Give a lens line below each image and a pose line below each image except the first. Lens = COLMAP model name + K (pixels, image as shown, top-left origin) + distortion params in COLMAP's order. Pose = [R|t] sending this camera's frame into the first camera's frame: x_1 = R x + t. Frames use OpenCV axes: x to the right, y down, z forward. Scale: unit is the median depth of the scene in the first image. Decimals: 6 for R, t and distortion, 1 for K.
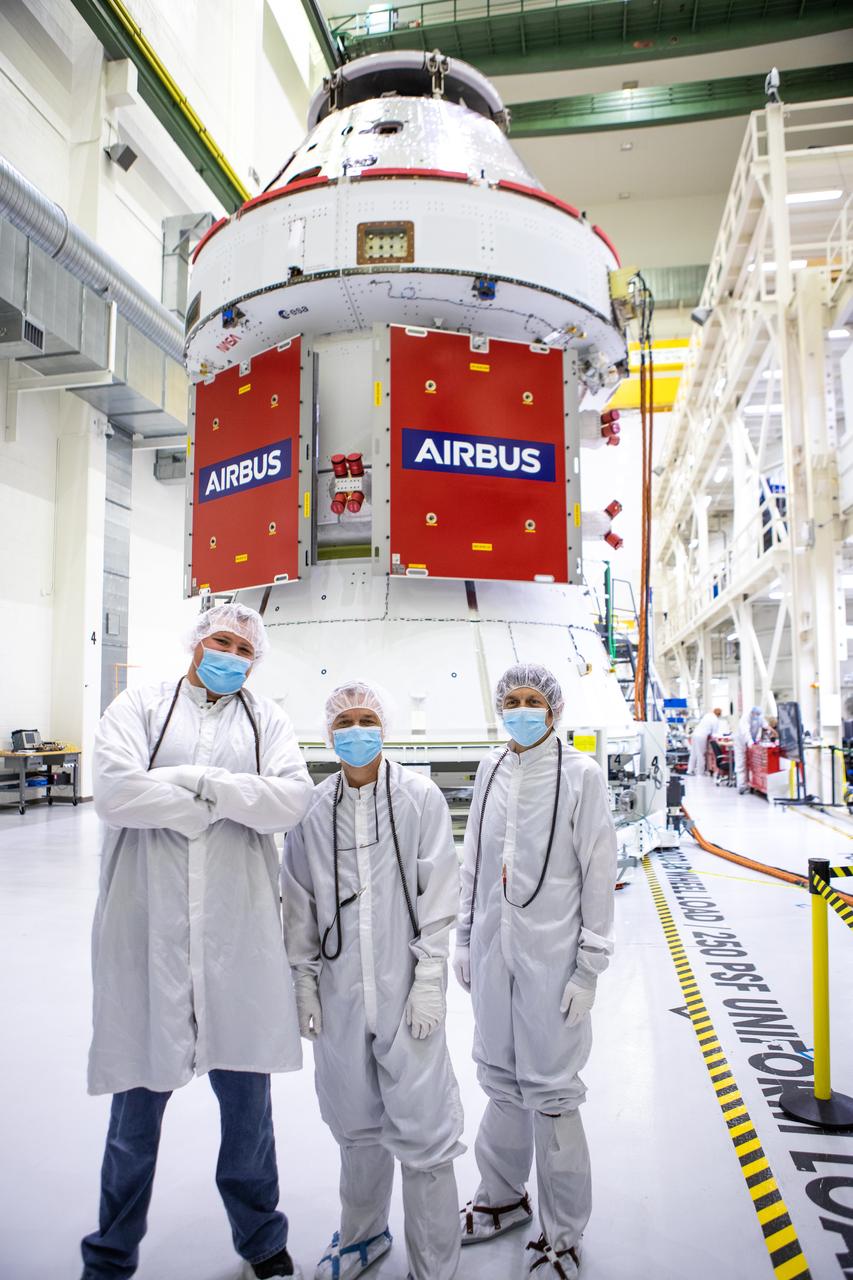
lens RADIAL K [[892.4, 0, 415.3], [0, 892.4, 650.6], [0, 0, 1]] dist [-0.089346, 0.052241]
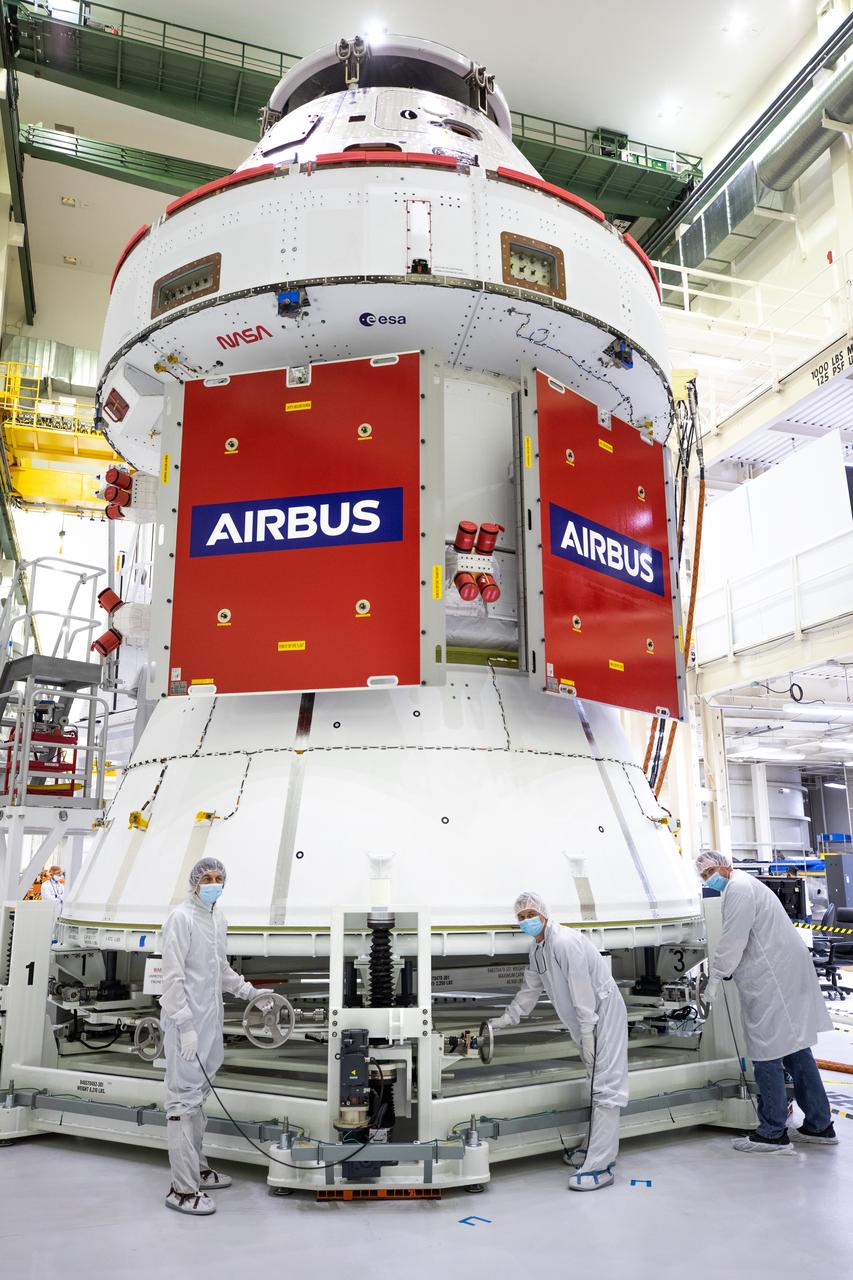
lens RADIAL K [[1003.2, 0, 425.4], [0, 1003.2, 644.4], [0, 0, 1]] dist [0.024529, -0.008561]
pose [[0.869916, 0.111456, 0.480442, -0.449950], [-0.034799, 0.985574, -0.165631, 0.016595], [-0.491971, 0.127366, 0.861245, 0.280913]]
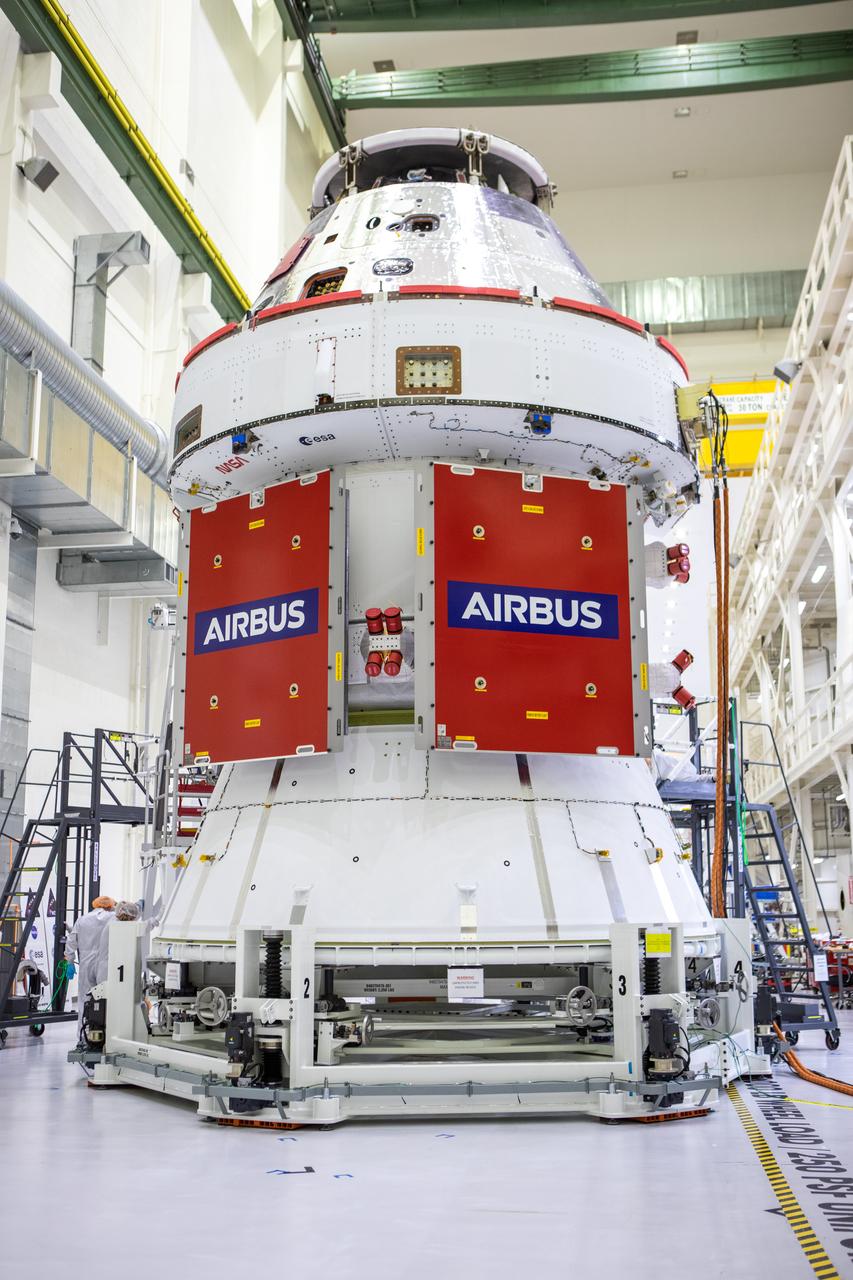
lens RADIAL K [[1377.9, 0, 417.0], [0, 1377.9, 647.1], [0, 0, 1]] dist [-0.036291, 0.000000]
pose [[0.999151, 0.007941, 0.040419, -0.087743], [-0.003228, 0.993318, -0.115367, -0.023515], [-0.041065, 0.115139, 0.992500, -0.306859]]
